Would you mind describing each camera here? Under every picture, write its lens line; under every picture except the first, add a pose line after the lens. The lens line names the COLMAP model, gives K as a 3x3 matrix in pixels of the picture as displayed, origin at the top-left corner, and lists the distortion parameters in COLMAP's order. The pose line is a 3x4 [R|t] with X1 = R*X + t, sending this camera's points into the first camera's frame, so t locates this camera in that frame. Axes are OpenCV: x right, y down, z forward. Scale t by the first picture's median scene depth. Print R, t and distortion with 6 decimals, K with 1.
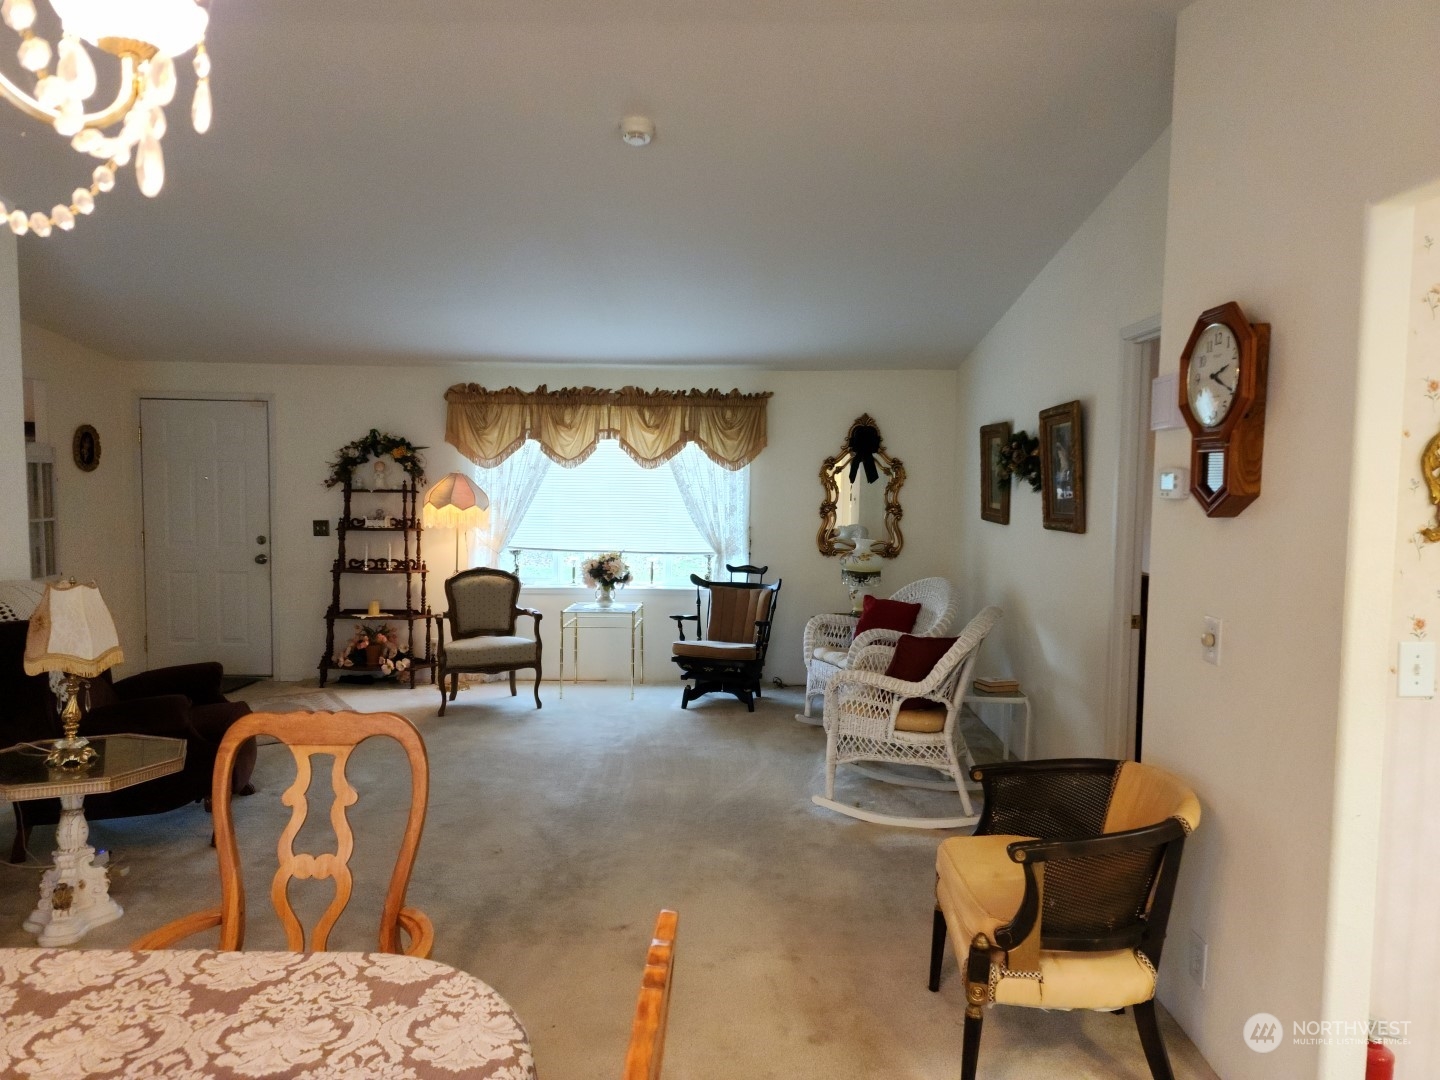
lens RADIAL K [[964.7, 0, 730.2], [0, 964.7, 538.3], [0, 0, 1]] dist [0.093078, -0.073710]
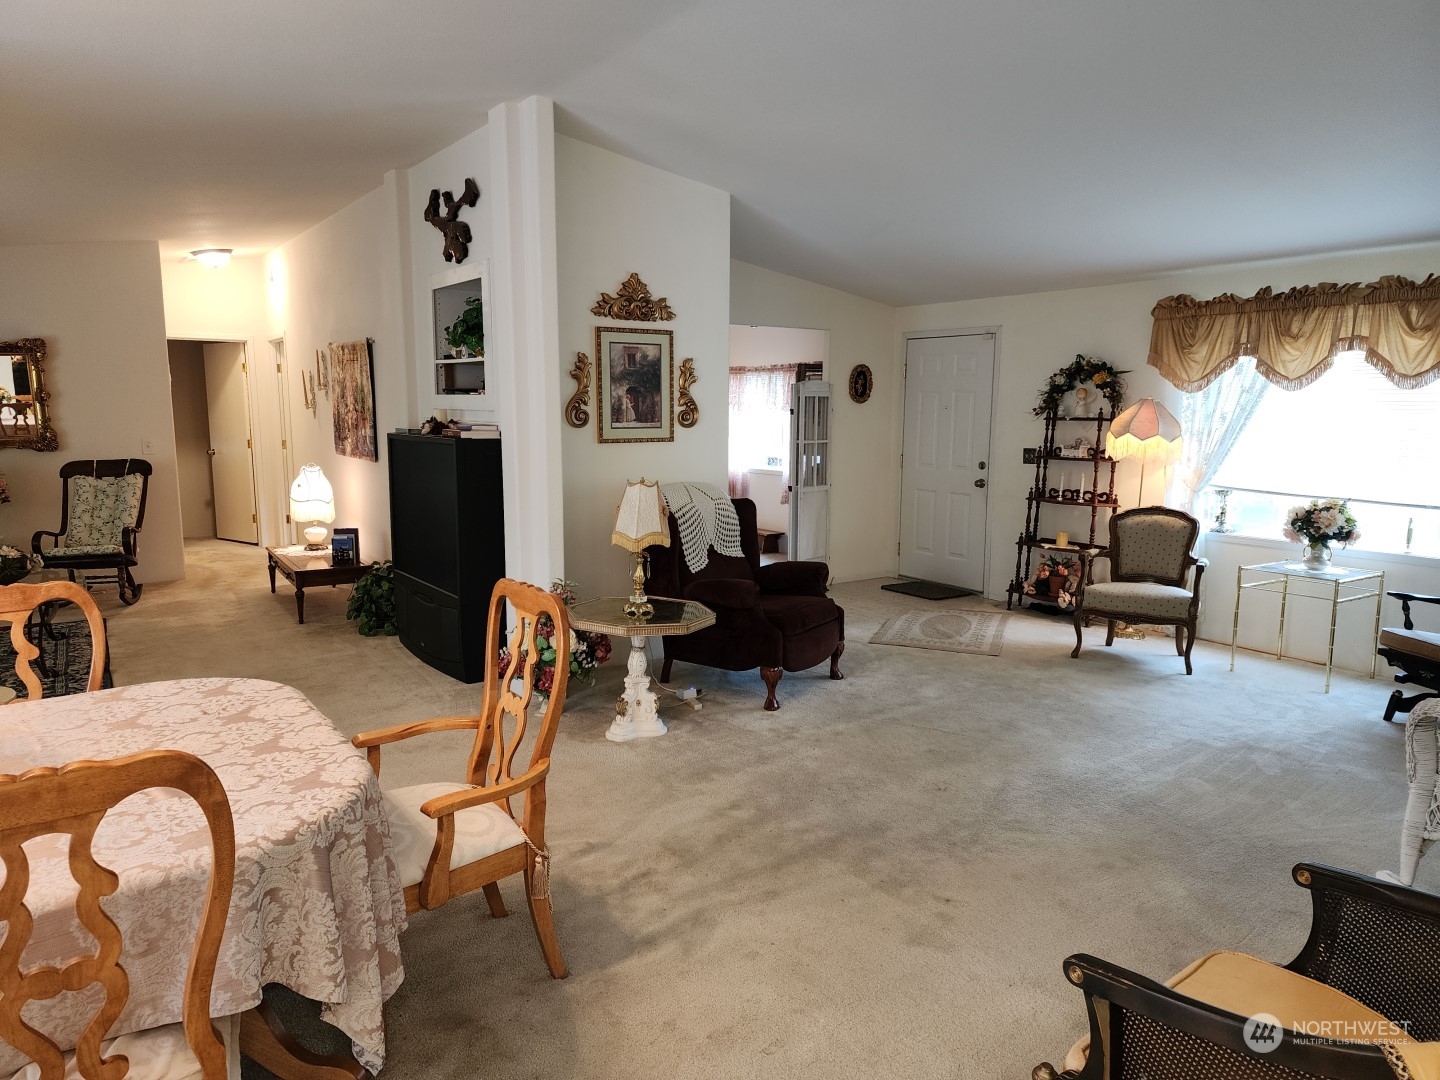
lens RADIAL K [[964.7, 0, 726.0], [0, 964.7, 531.0], [0, 0, 1]] dist [0.093078, -0.073710]
pose [[0.591921, 0.098901, -0.799905, 0.219953], [-0.051827, 0.995060, 0.084679, -0.002209], [0.804328, -0.008667, 0.594123, 0.148595]]
